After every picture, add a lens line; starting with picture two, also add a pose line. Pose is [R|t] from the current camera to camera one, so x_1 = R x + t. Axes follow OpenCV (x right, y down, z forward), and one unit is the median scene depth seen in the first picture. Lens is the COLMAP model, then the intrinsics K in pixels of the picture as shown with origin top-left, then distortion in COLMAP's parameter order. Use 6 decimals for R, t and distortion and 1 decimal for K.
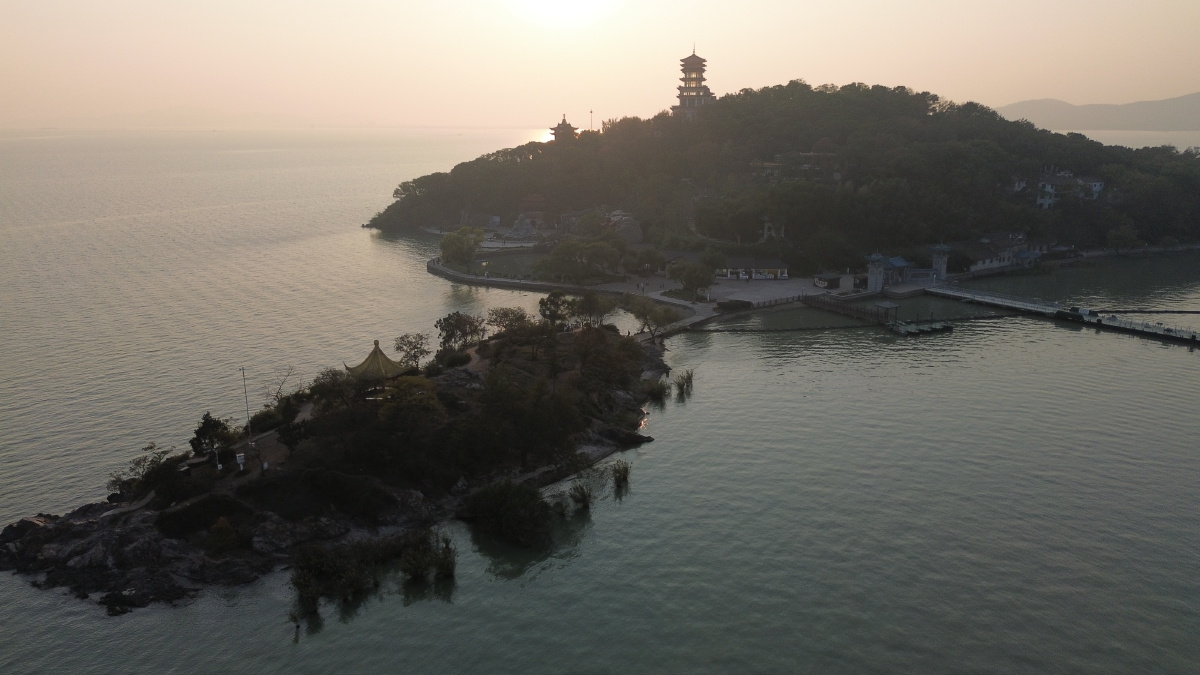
lens RADIAL K [[843.8, 0, 603.1], [0, 843.8, 339.8], [0, 0, 1]] dist [0.085672, -0.089294]
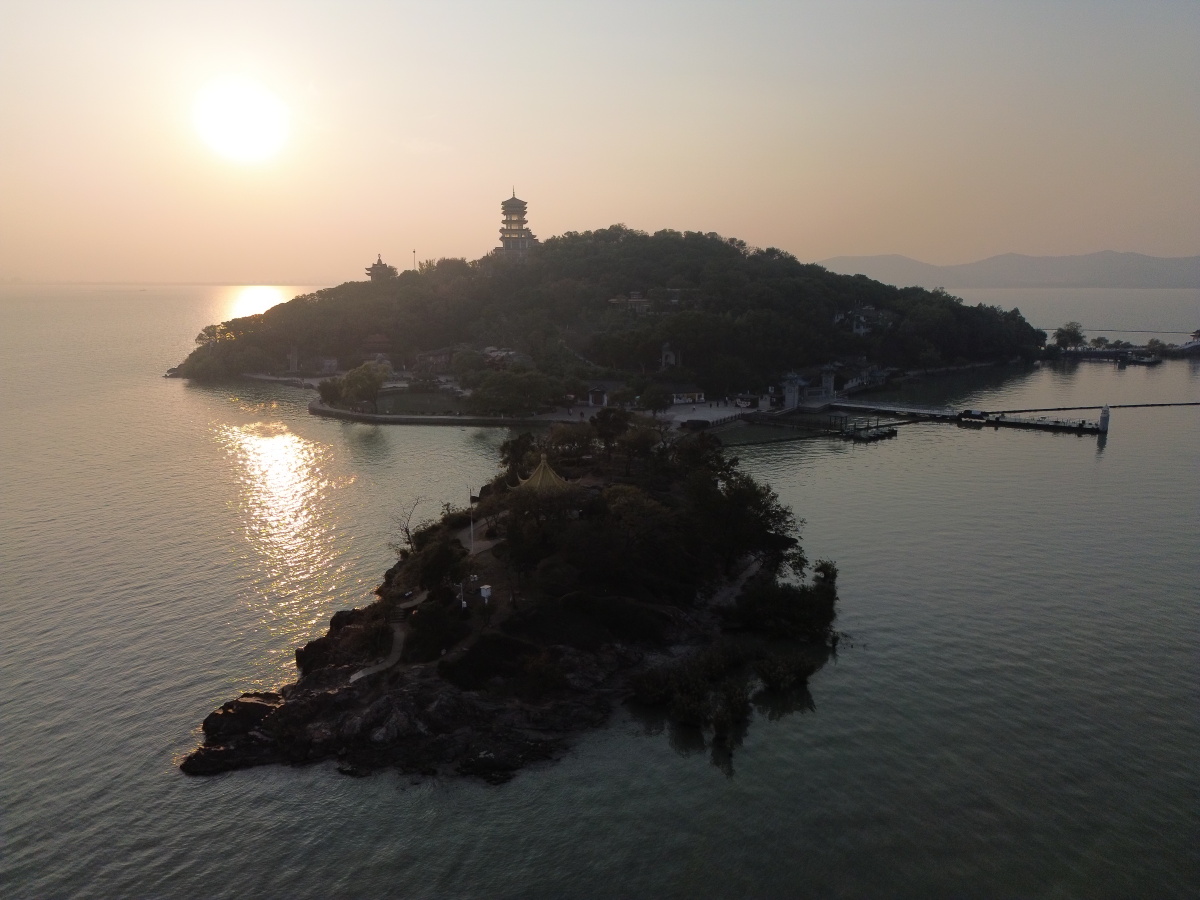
lens RADIAL K [[838.7, 0, 603.1], [0, 838.7, 454.4], [0, 0, 1]] dist [0.072307, -0.064407]
pose [[0.942835, -0.065359, 0.326789, -0.193535], [0.081001, 0.996118, -0.034472, 0.014080], [-0.323268, 0.058972, 0.944468, 0.057893]]
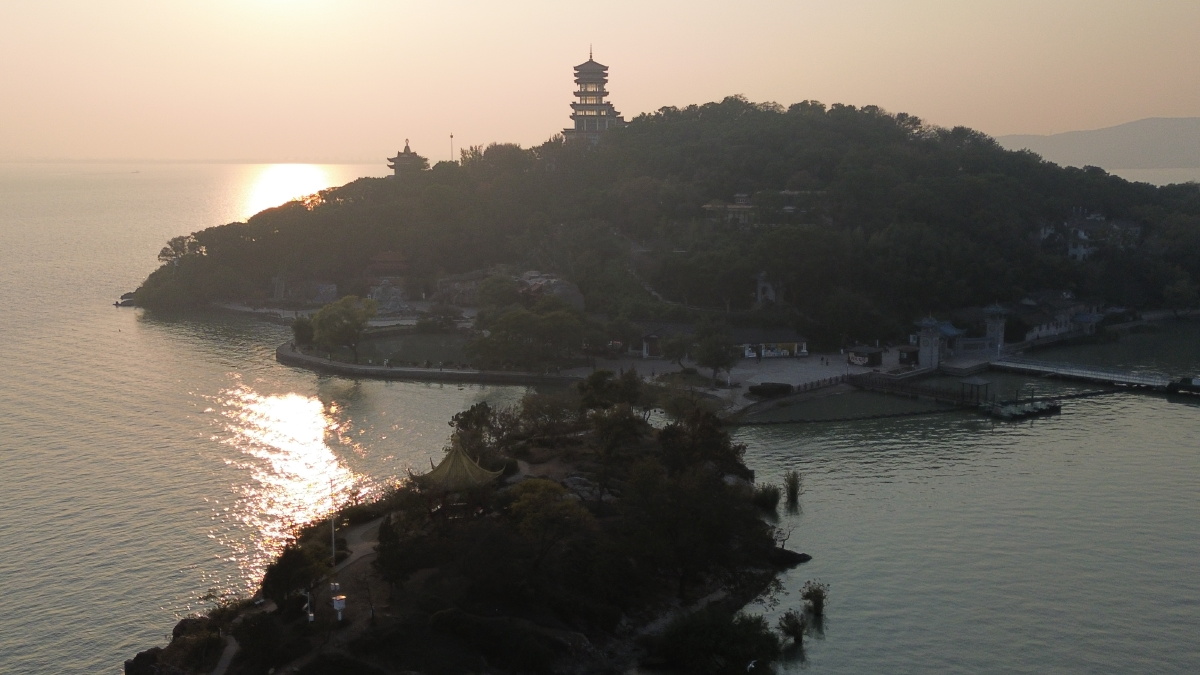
lens RADIAL K [[1252.9, 0, 604.9], [0, 1252.9, 336.0], [0, 0, 1]] dist [0.149076, -0.349794]
pose [[0.980105, -0.027365, 0.196584, -0.137083], [0.048466, 0.993464, -0.103345, 0.012771], [-0.192471, 0.110816, 0.975025, -0.029297]]
